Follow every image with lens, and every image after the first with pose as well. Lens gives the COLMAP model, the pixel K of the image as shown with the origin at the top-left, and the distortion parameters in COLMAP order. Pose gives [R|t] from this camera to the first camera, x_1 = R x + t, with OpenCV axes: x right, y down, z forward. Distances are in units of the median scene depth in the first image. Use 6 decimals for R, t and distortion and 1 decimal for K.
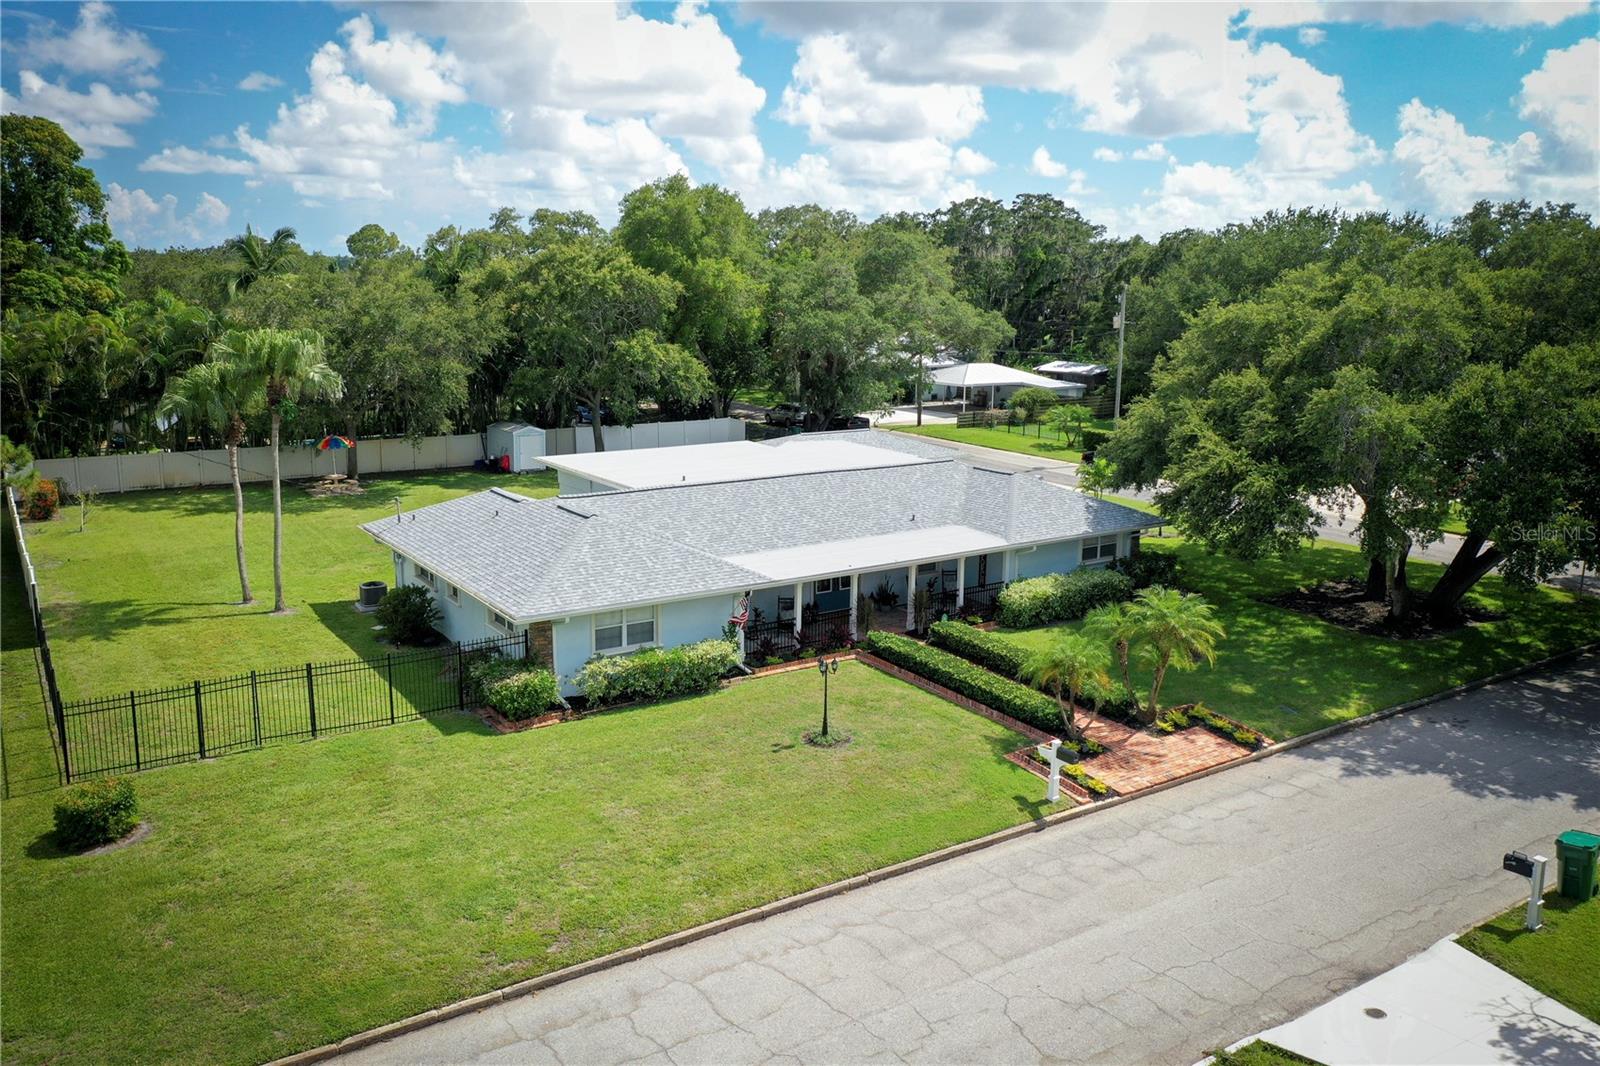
lens RADIAL K [[1268.8, 0, 800.0], [0, 1268.8, 533.0], [0, 0, 1]] dist [0.013762, -0.004854]
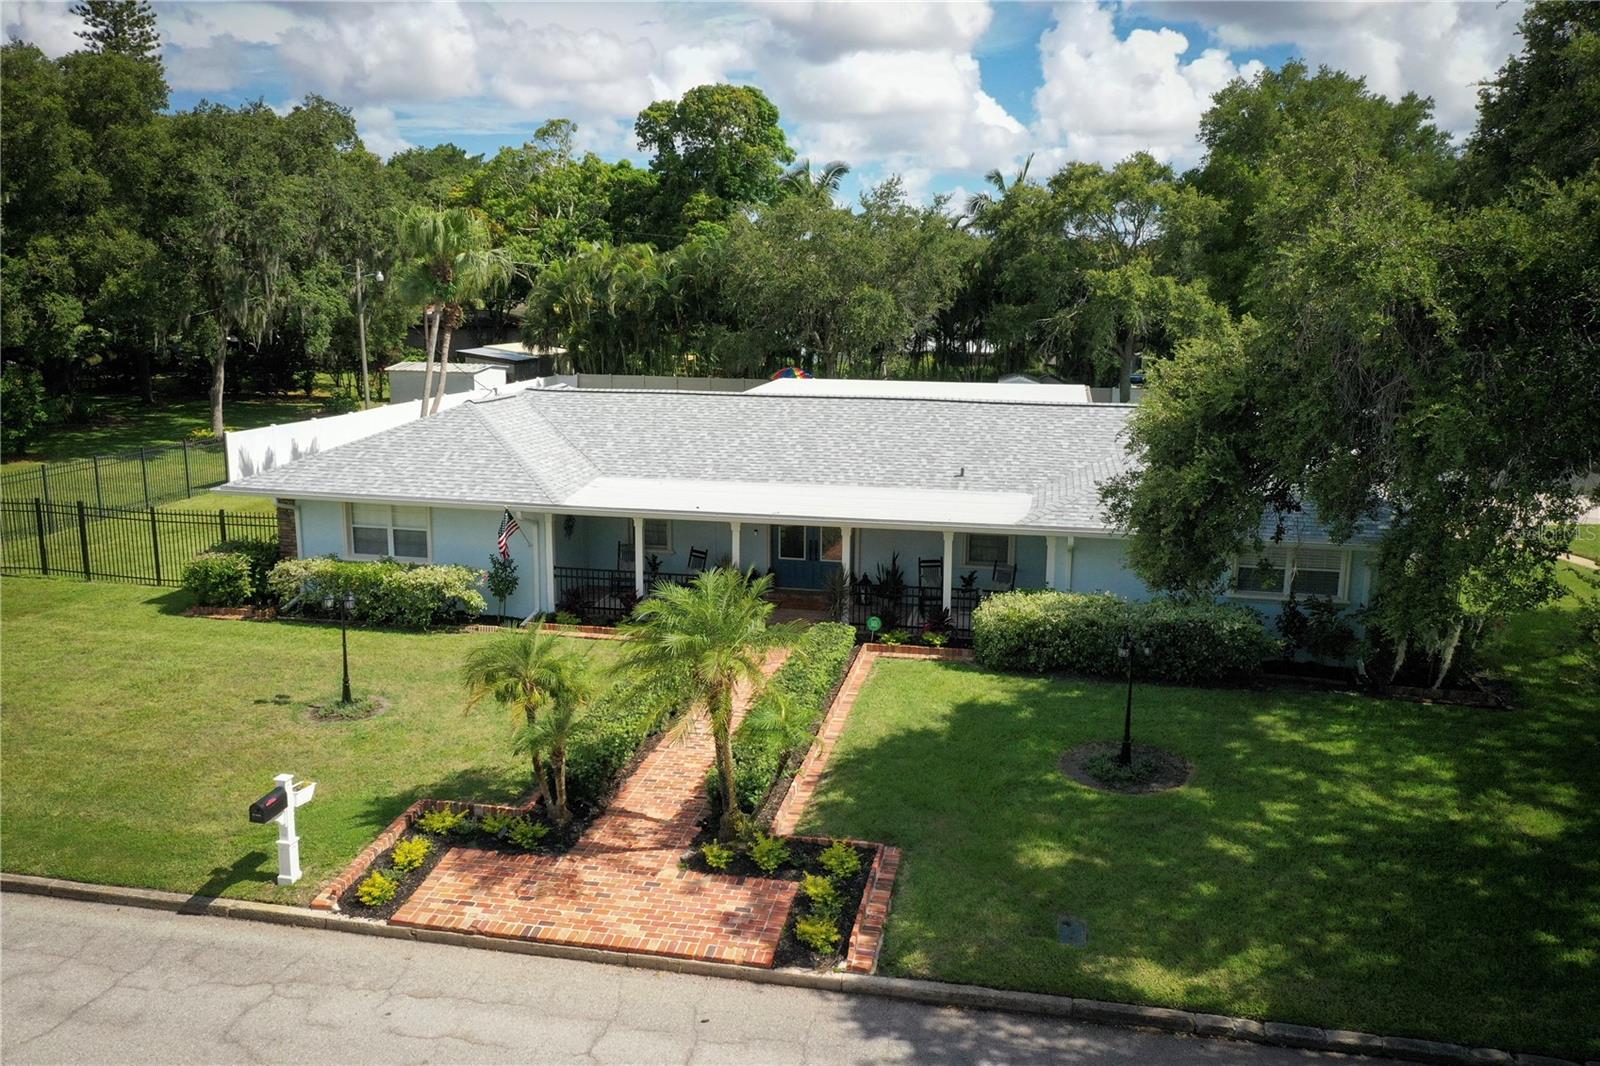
lens RADIAL K [[1249.4, 0, 800.0], [0, 1249.4, 533.0], [0, 0, 1]] dist [0.000735, -0.000998]
pose [[0.702995, 0.139717, -0.697336, 0.557546], [-0.146696, 0.987915, 0.050050, -0.002447], [0.695901, 0.067112, 0.714995, 0.579103]]
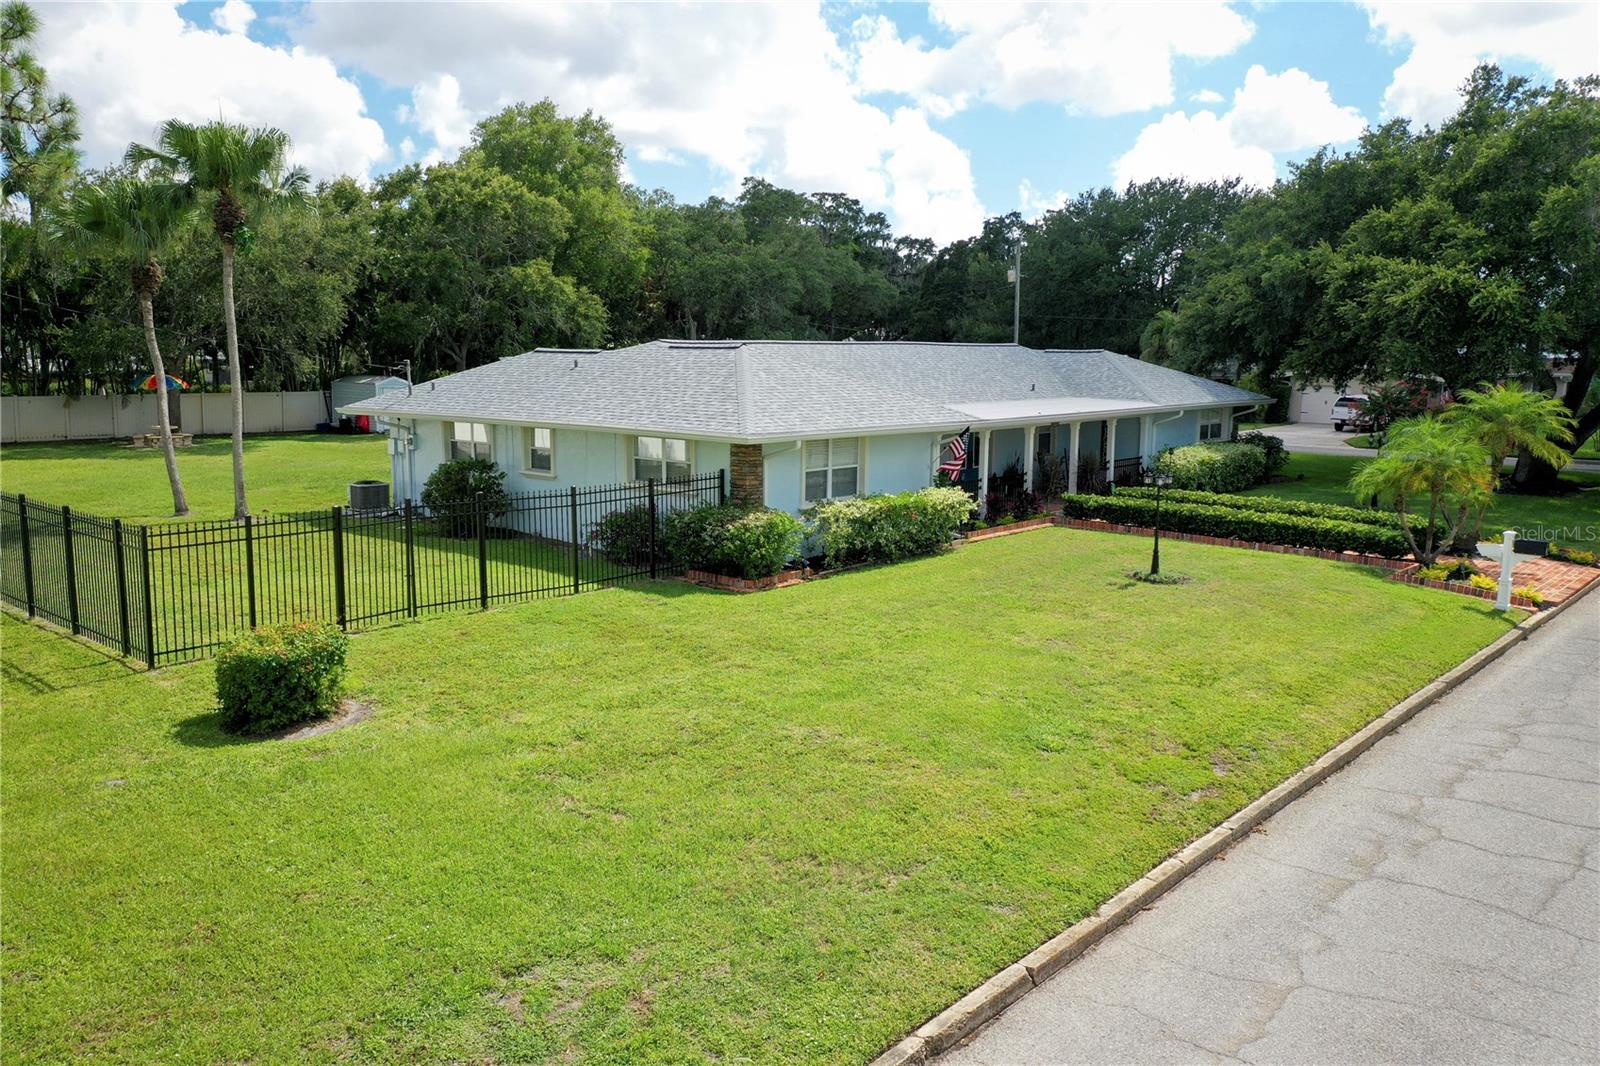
lens RADIAL K [[1268.8, 0, 800.0], [0, 1268.8, 533.0], [0, 0, 1]] dist [0.013762, -0.004854]
pose [[0.966696, -0.041069, 0.252611, -0.325146], [0.054528, 0.997429, -0.046506, 0.135185], [-0.250051, 0.058731, 0.966450, 0.262589]]
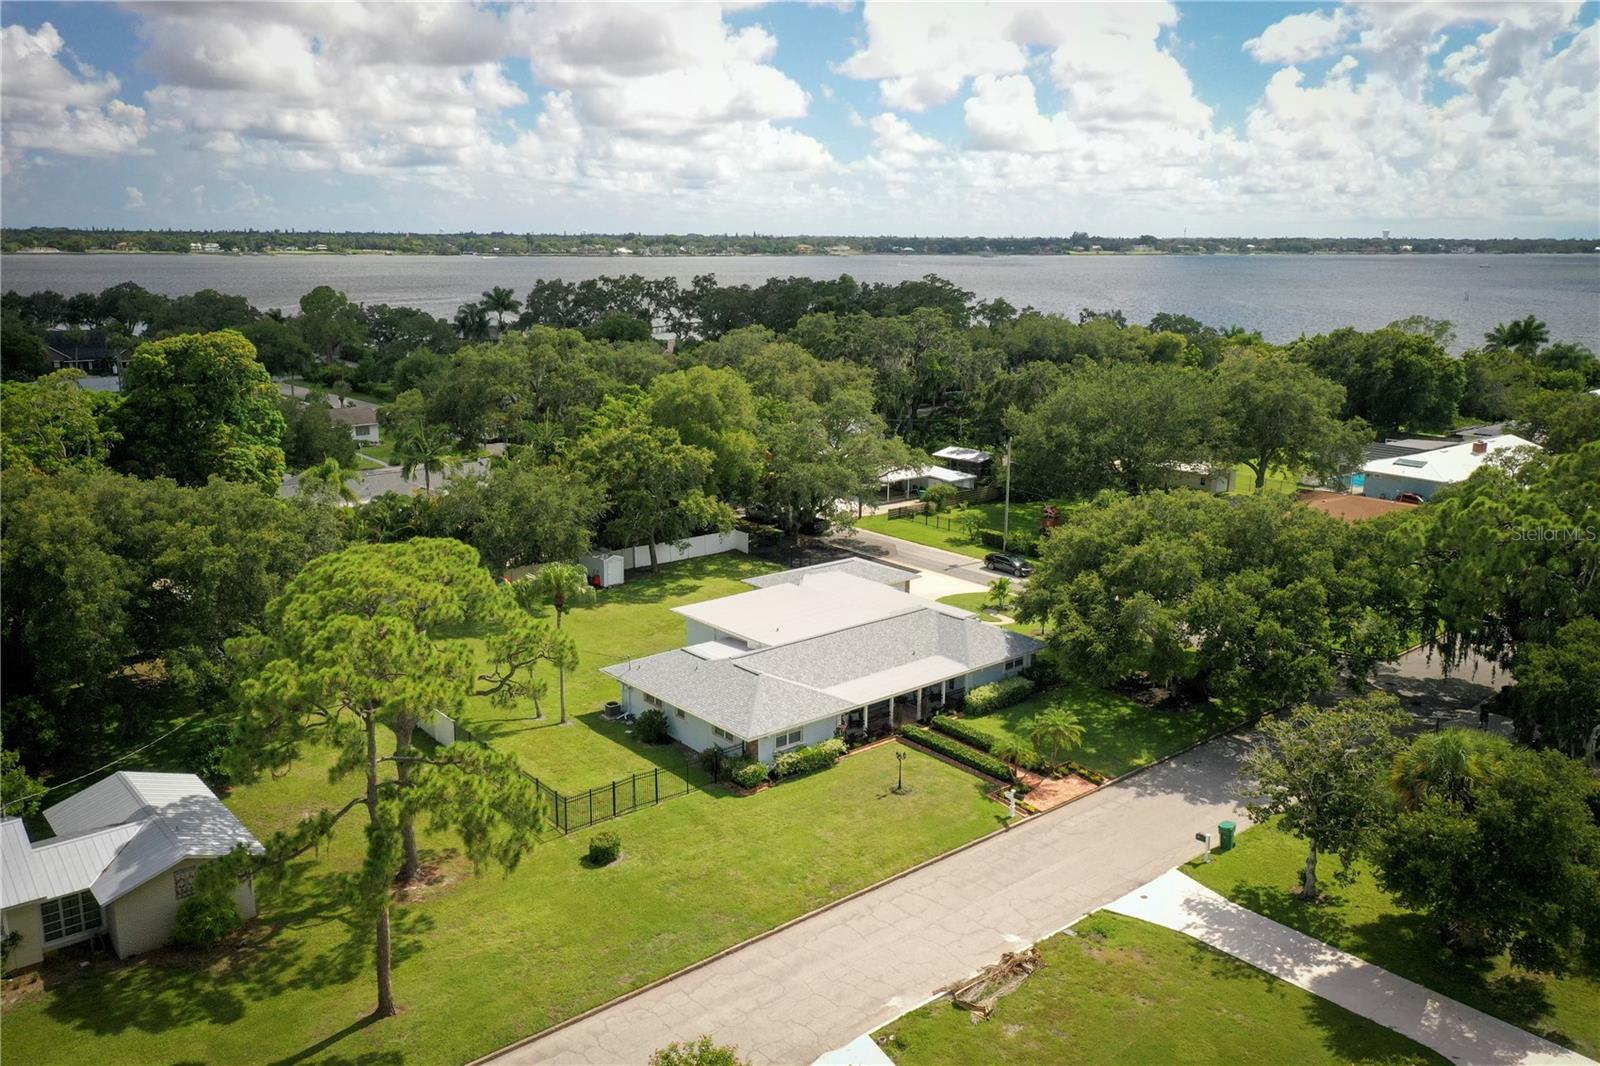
lens RADIAL K [[1268.8, 0, 800.0], [0, 1268.8, 533.0], [0, 0, 1]] dist [0.013762, -0.004854]
pose [[0.993520, -0.029015, 0.109892, -0.305419], [0.026249, 0.999303, 0.026531, -0.271021], [-0.110585, -0.023474, 0.993589, -0.882721]]
